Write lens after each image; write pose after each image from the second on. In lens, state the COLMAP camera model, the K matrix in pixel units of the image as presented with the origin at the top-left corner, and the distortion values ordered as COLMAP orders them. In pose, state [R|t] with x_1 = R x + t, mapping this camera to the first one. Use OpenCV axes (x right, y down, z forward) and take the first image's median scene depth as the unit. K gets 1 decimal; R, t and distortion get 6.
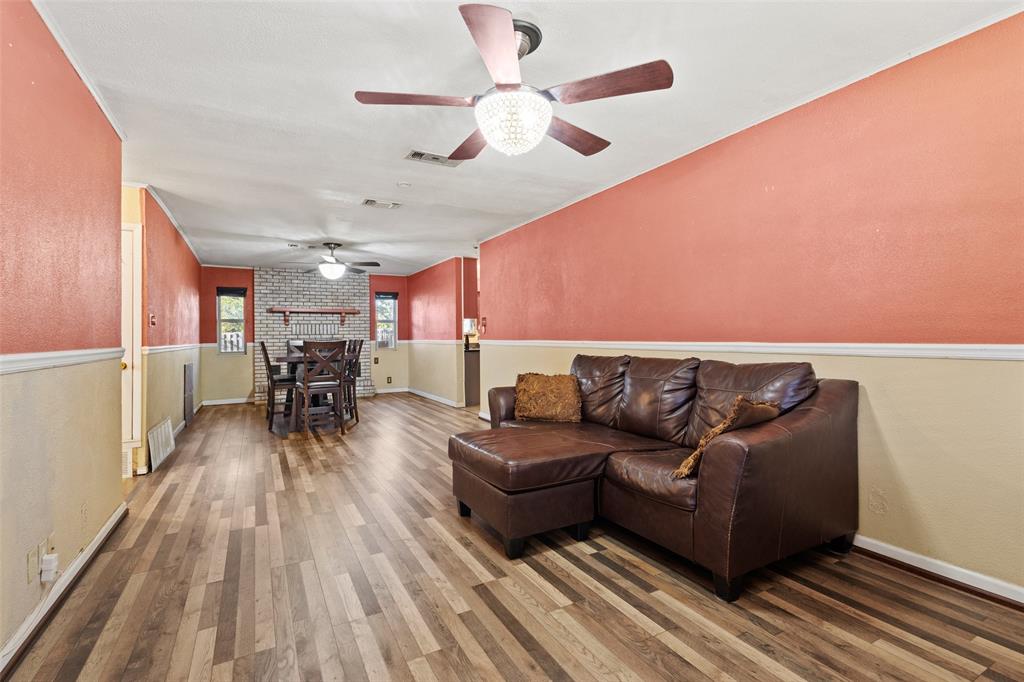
lens RADIAL K [[468.0, 0, 510.6], [0, 468.0, 330.2], [0, 0, 1]] dist [0.000904, -0.000042]
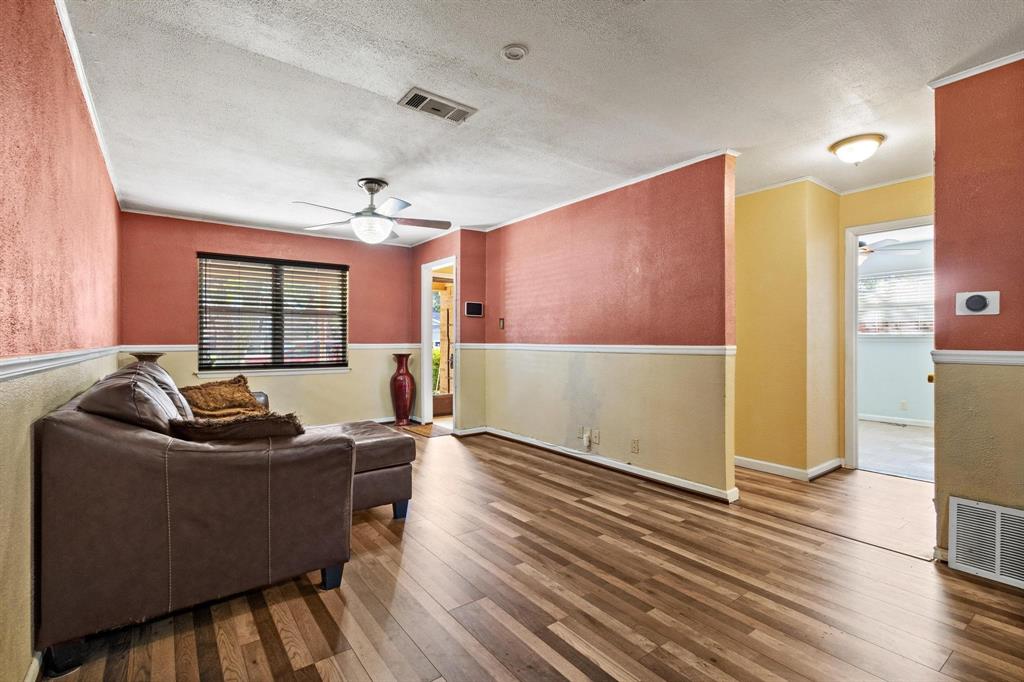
lens RADIAL K [[476.3, 0, 512.0], [0, 476.3, 341.0], [0, 0, 1]] dist [0.000895, -0.000042]
pose [[-0.990386, 0.012276, -0.137783, -0.152490], [0.013829, 0.999851, -0.010319, 0.022234], [0.137635, -0.012125, -0.990409, 1.557354]]
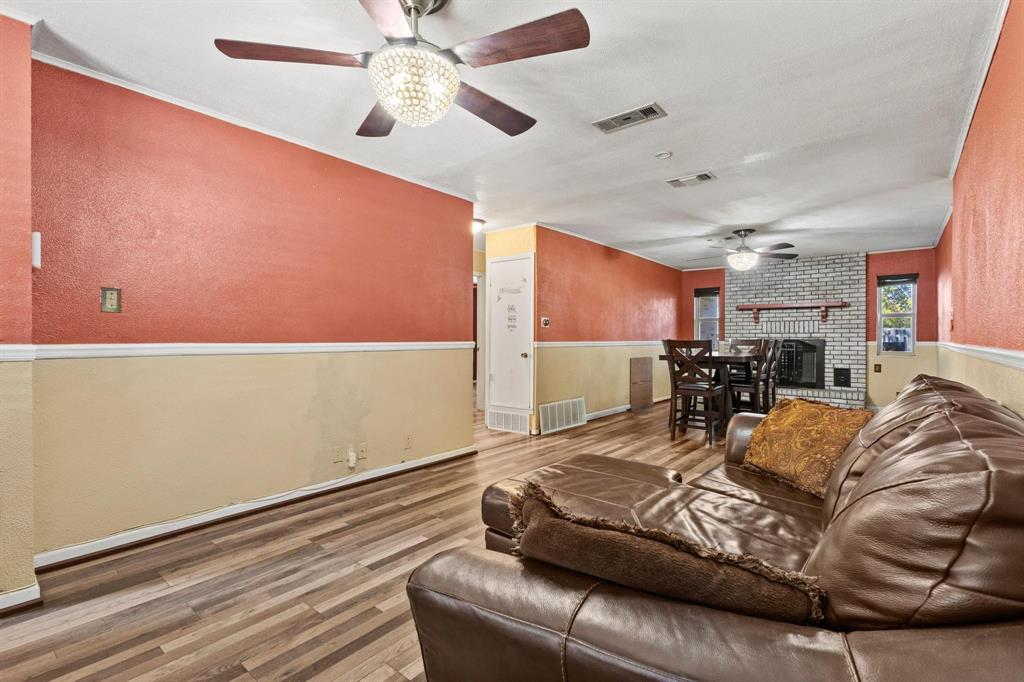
lens RADIAL K [[463.9, 0, 512.0], [0, 463.9, 341.0], [0, 0, 1]] dist [0.001629, -0.000526]
pose [[0.373350, 0.018257, -0.927511, 0.451443], [0.007409, 0.999716, 0.022660, 0.001173], [0.927661, -0.015332, 0.373109, 0.439128]]
